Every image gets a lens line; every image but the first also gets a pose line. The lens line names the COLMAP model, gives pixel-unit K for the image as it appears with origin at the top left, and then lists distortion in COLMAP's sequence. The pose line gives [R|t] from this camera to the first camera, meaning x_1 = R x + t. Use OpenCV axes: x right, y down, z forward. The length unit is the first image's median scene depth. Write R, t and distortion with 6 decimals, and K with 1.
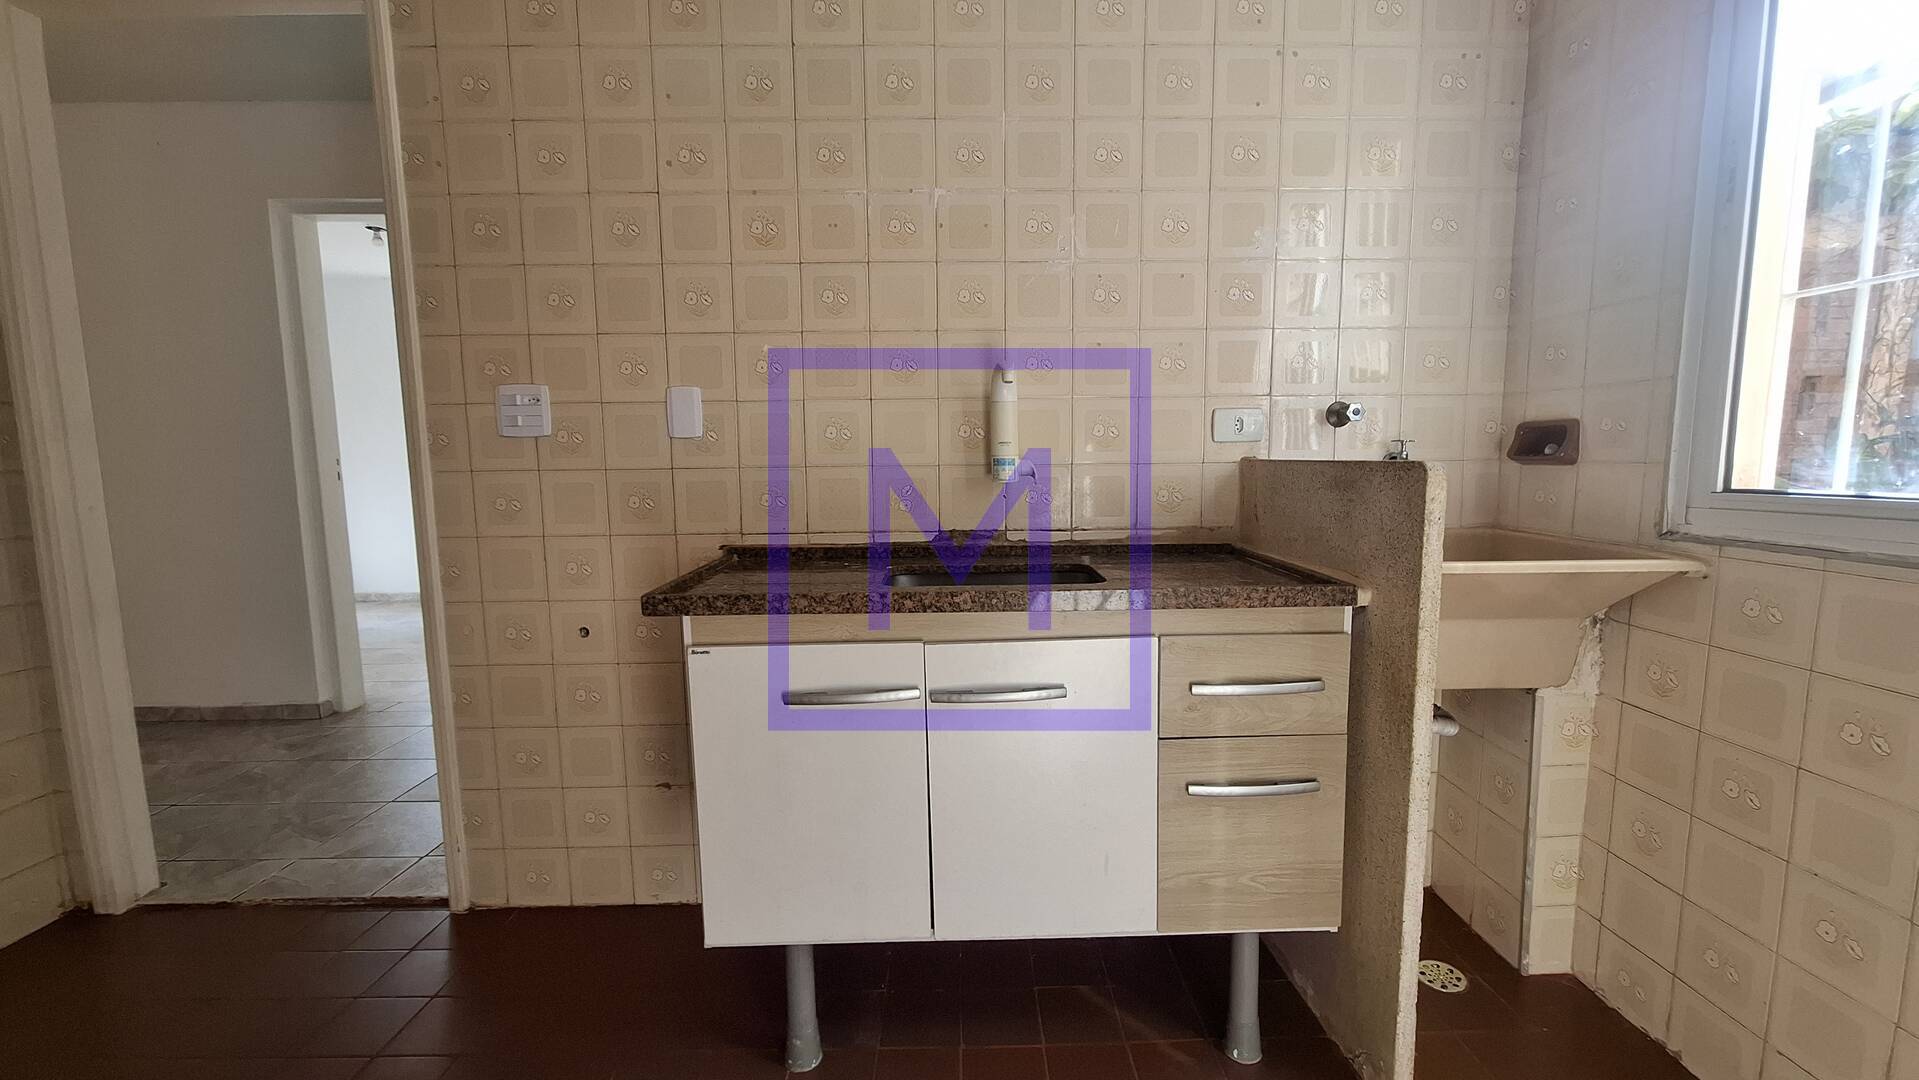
lens RADIAL K [[768.1, 0, 962.1], [0, 768.1, 545.4], [0, 0, 1]] dist [-0.003118, 0.002050]
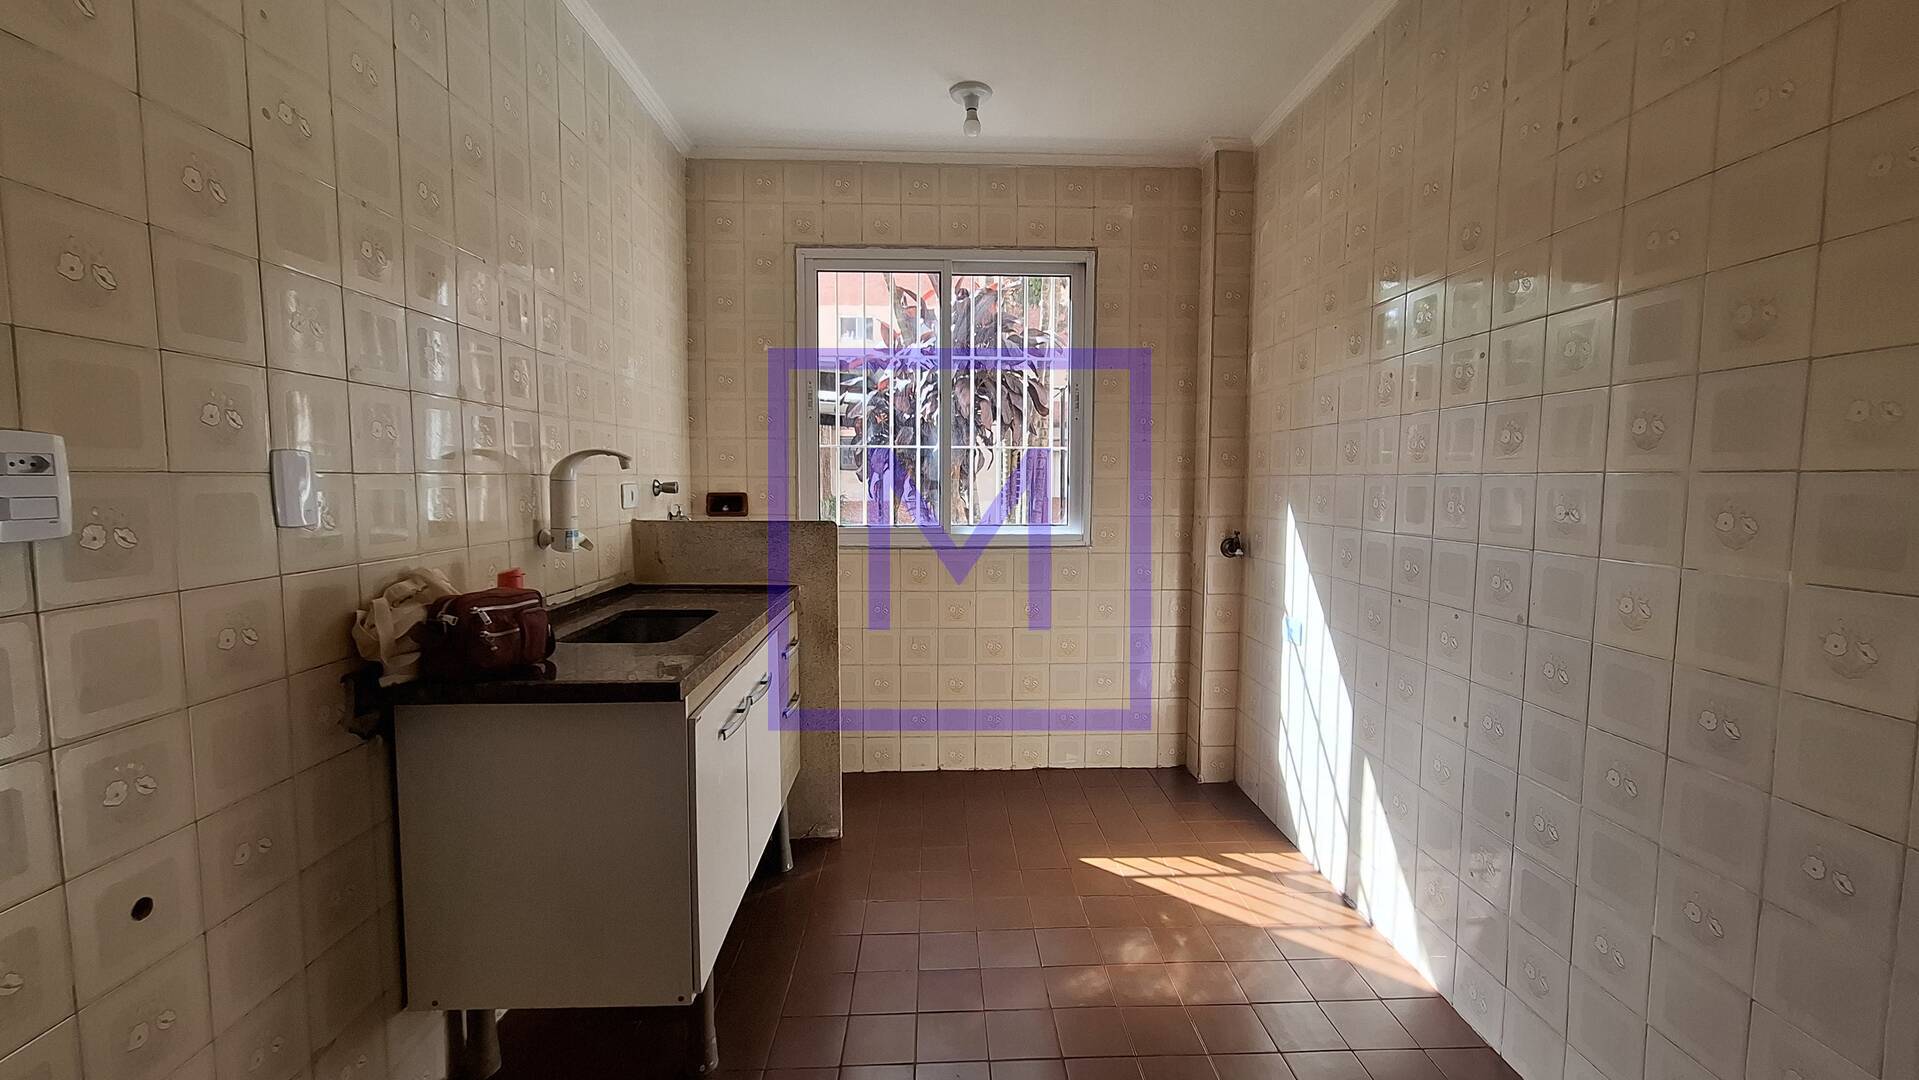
lens RADIAL K [[768.1, 0, 968.1], [0, 768.1, 534.4], [0, 0, 1]] dist [-0.003118, 0.002050]
pose [[-0.024715, -0.064427, 0.997616, -1.051085], [0.110554, 0.991624, 0.066778, -0.116057], [-0.993563, 0.111941, -0.017385, 0.444642]]
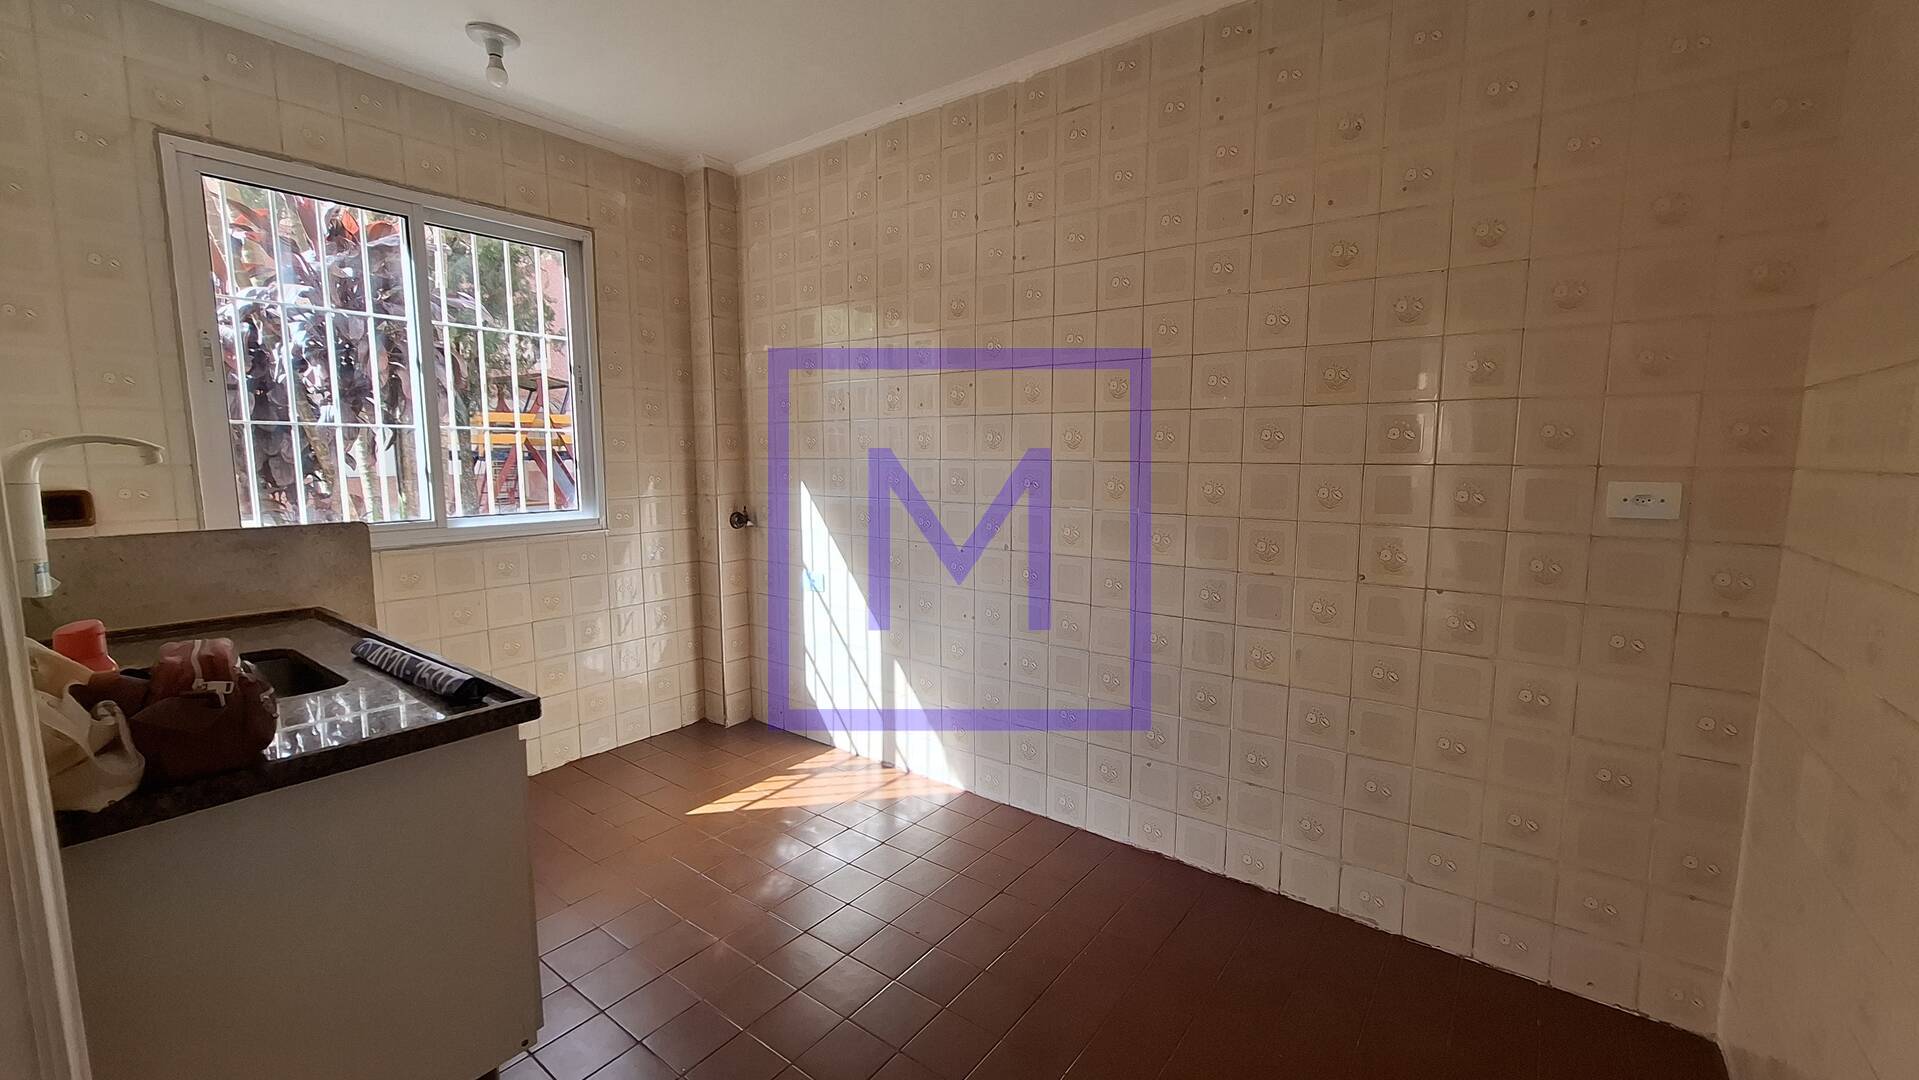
lens RADIAL K [[768.1, 0, 970.9], [0, 768.1, 536.6], [0, 0, 1]] dist [-0.003118, 0.002050]
pose [[-0.795797, -0.060027, 0.602581, -1.035212], [0.073467, 0.978154, 0.194465, -0.208460], [-0.601090, 0.199024, -0.774003, 1.019618]]
